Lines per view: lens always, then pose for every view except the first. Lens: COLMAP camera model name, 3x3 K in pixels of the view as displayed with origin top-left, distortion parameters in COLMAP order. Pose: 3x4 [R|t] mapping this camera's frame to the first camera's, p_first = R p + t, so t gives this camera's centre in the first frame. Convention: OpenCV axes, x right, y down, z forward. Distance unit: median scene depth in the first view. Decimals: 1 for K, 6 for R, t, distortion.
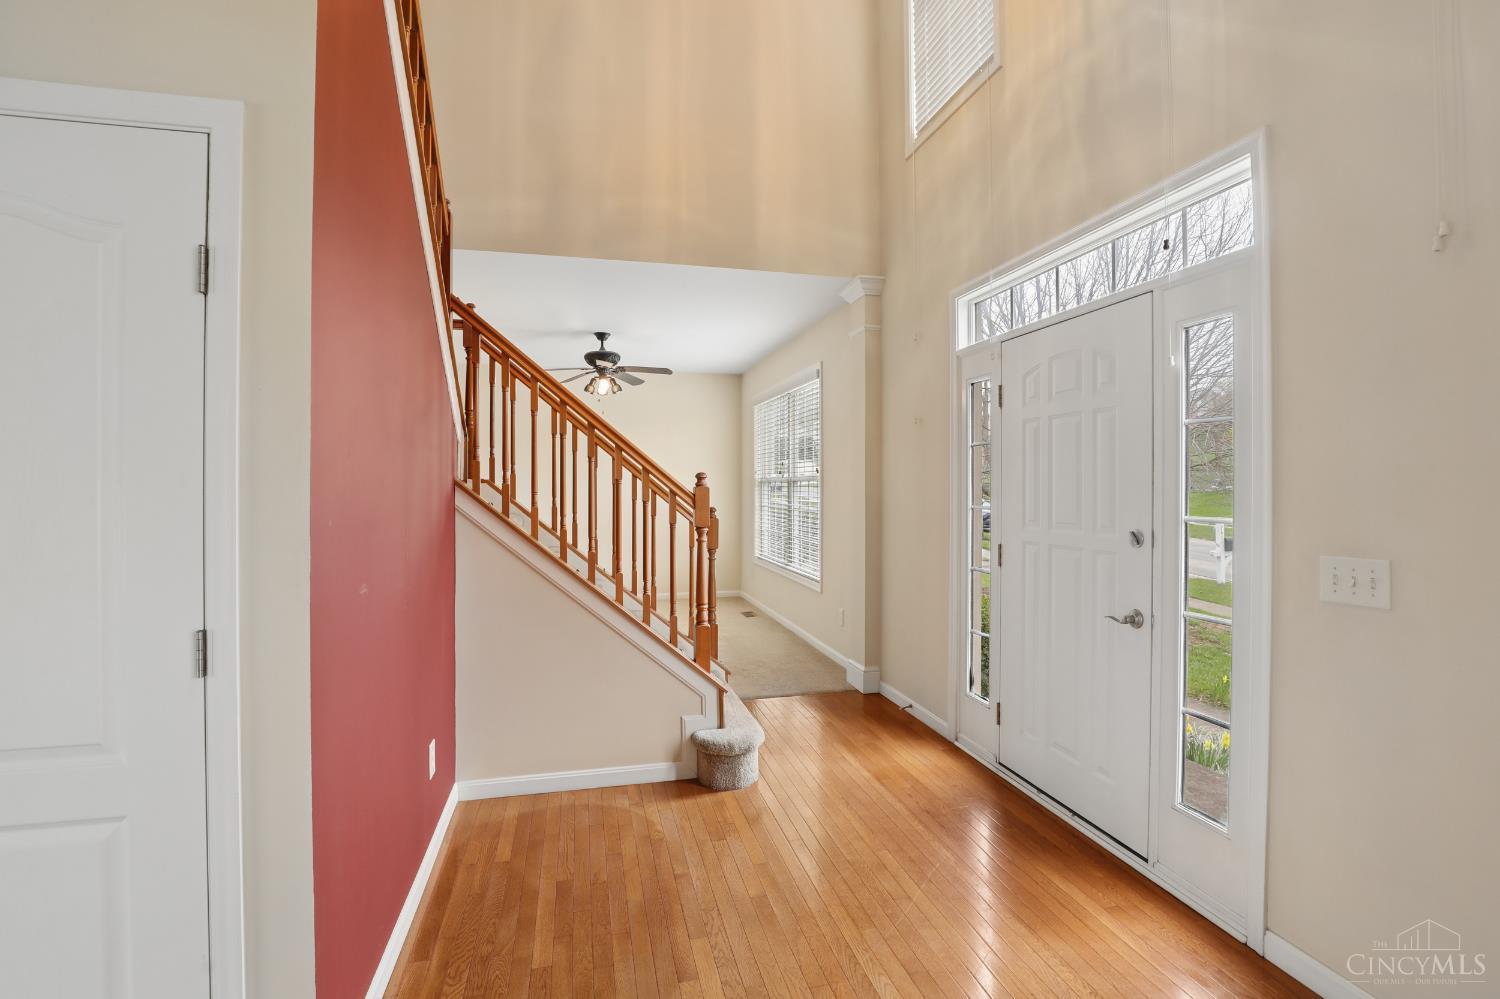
lens RADIAL K [[694.9, 0, 754.8], [0, 694.9, 491.1], [0, 0, 1]] dist [-0.025525, 0.000451]
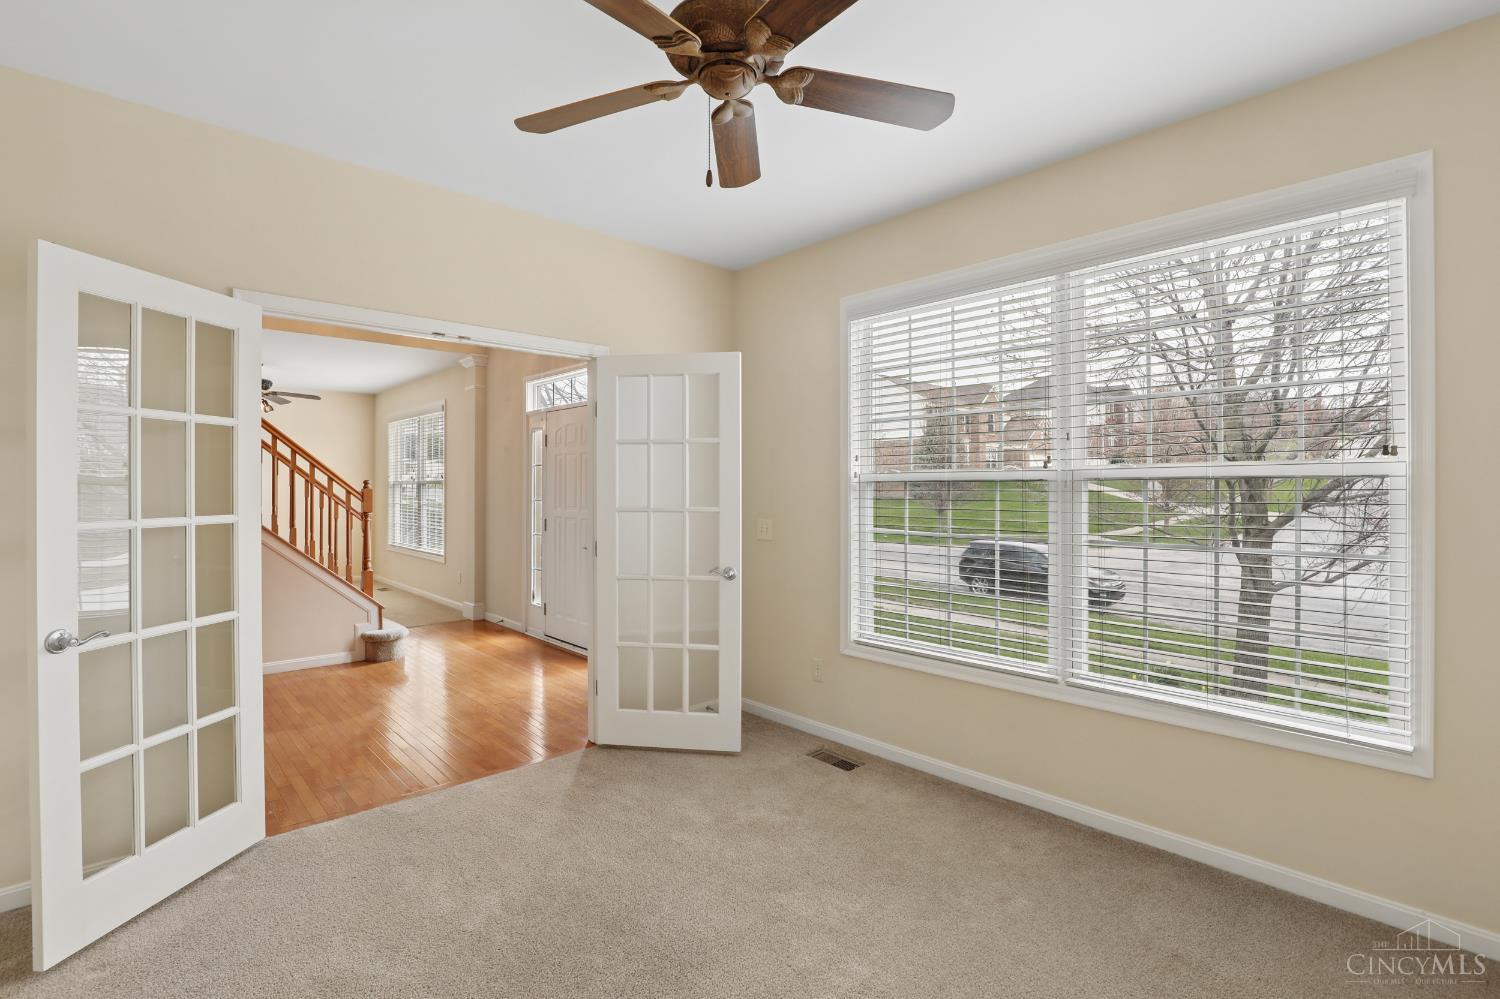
lens RADIAL K [[703.9, 0, 753.0], [0, 703.9, 495.4], [0, 0, 1]] dist [-0.027522, 0.000034]
pose [[0.875864, -0.000718, 0.482558, -0.073063], [-0.001211, 0.999992, 0.003686, 0.003173], [-0.482557, -0.003813, 0.875856, -0.931193]]
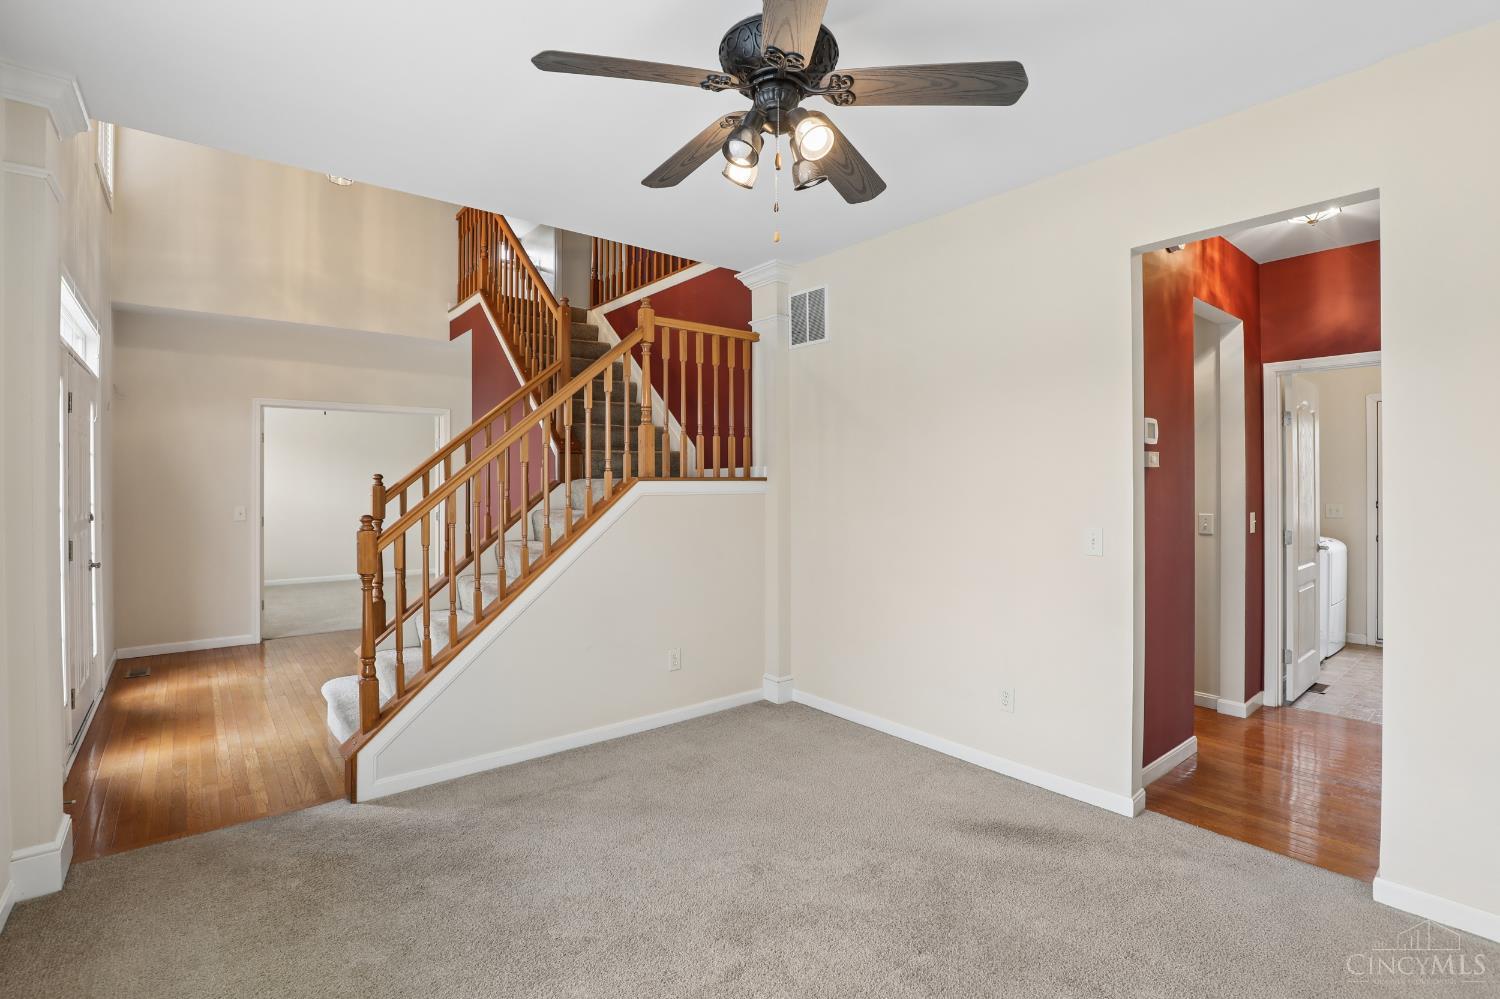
lens RADIAL K [[694.9, 0, 754.8], [0, 694.9, 491.1], [0, 0, 1]] dist [-0.025525, 0.000451]
pose [[-0.899666, 0.008716, -0.436492, -0.143981], [0.003604, 0.999915, 0.012537, -0.010528], [0.436564, 0.009706, -0.899621, 2.362811]]
